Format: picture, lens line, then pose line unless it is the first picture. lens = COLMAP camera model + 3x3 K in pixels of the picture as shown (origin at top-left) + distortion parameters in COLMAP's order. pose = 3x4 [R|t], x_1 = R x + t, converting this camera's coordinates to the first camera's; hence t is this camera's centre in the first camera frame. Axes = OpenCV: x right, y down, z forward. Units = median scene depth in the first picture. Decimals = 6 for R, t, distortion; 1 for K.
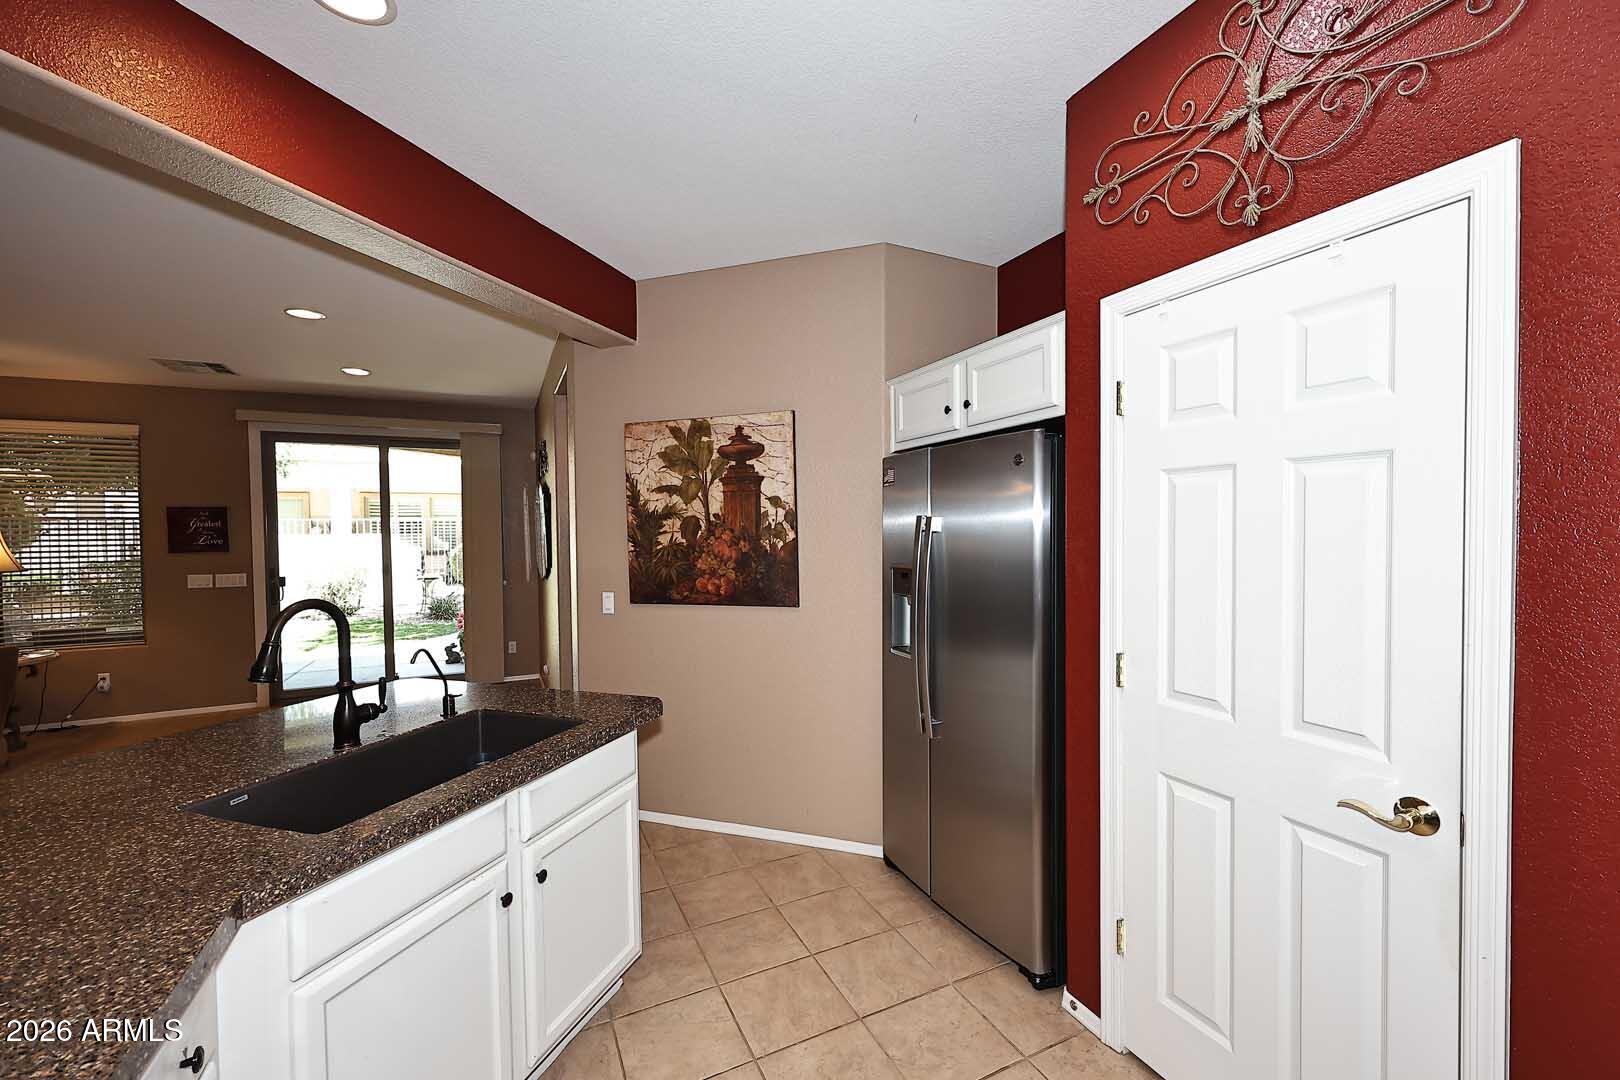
lens RADIAL K [[660.1, 0, 813.8], [0, 660.1, 543.9], [0, 0, 1]] dist [0.000394, 0.000020]
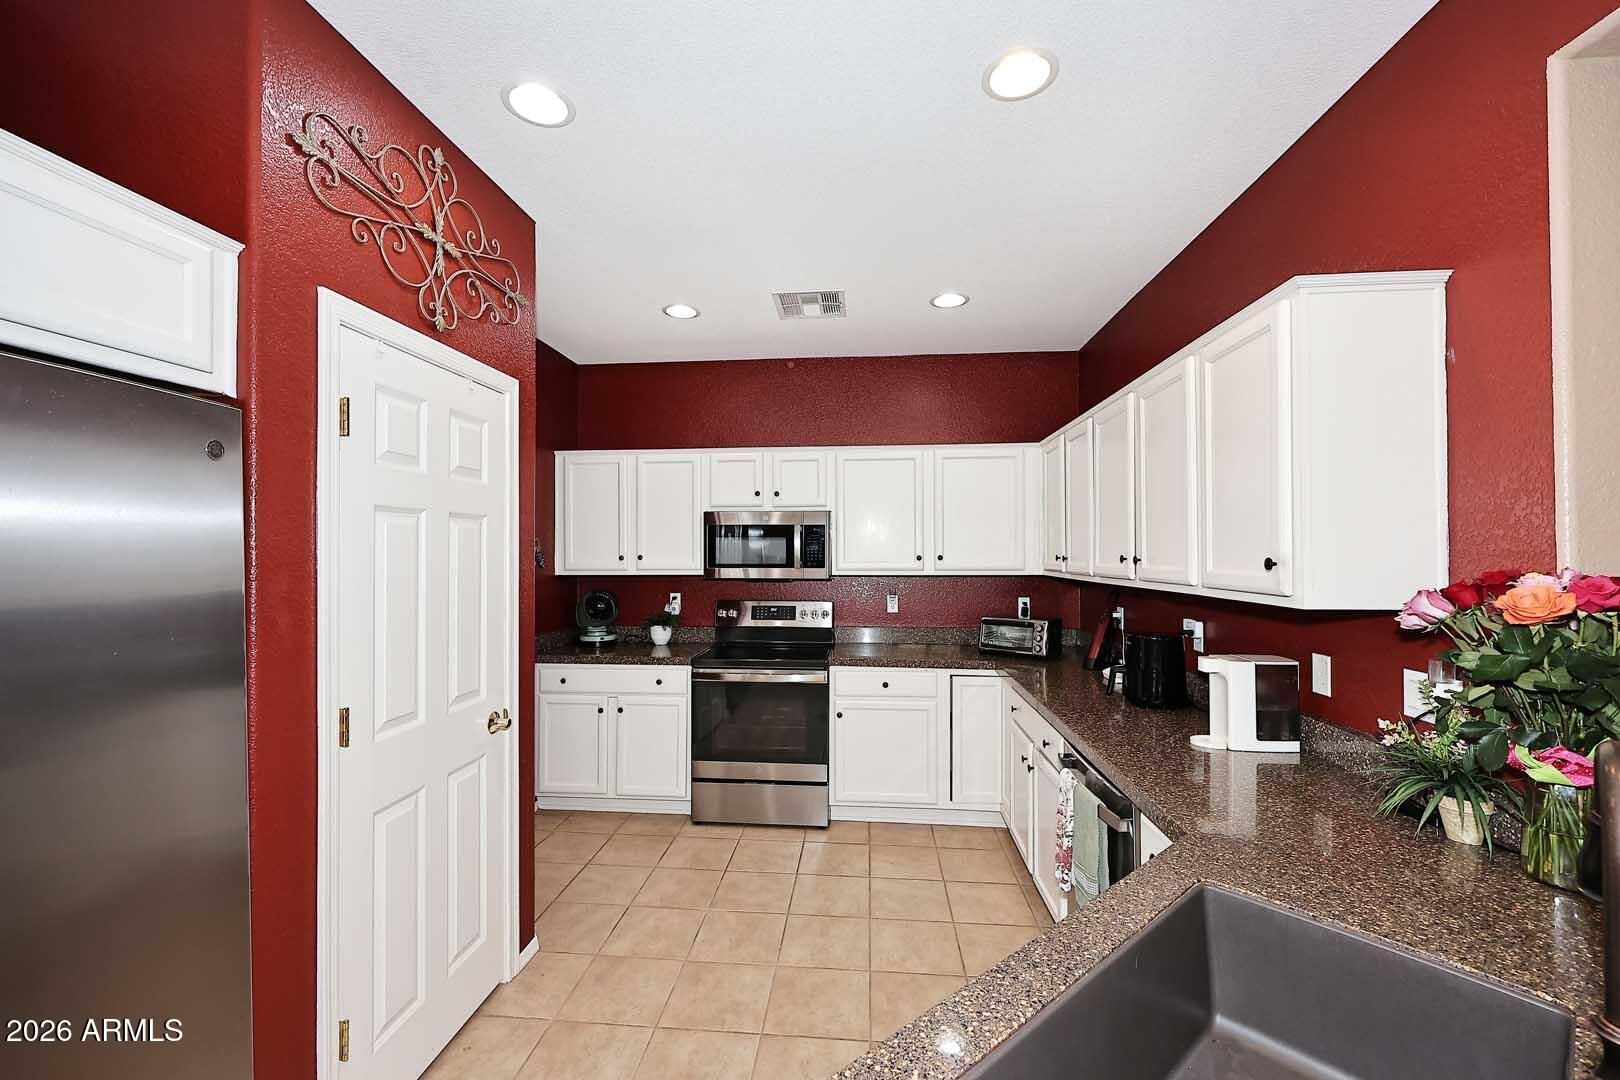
lens RADIAL K [[660.1, 0, 809.0], [0, 660.1, 546.1], [0, 0, 1]] dist [0.000394, 0.000020]
pose [[-0.861063, 0.015817, 0.508253, -0.572808], [0.019846, 0.999800, 0.002509, -0.042140], [-0.508112, 0.012247, -0.861204, 1.616161]]
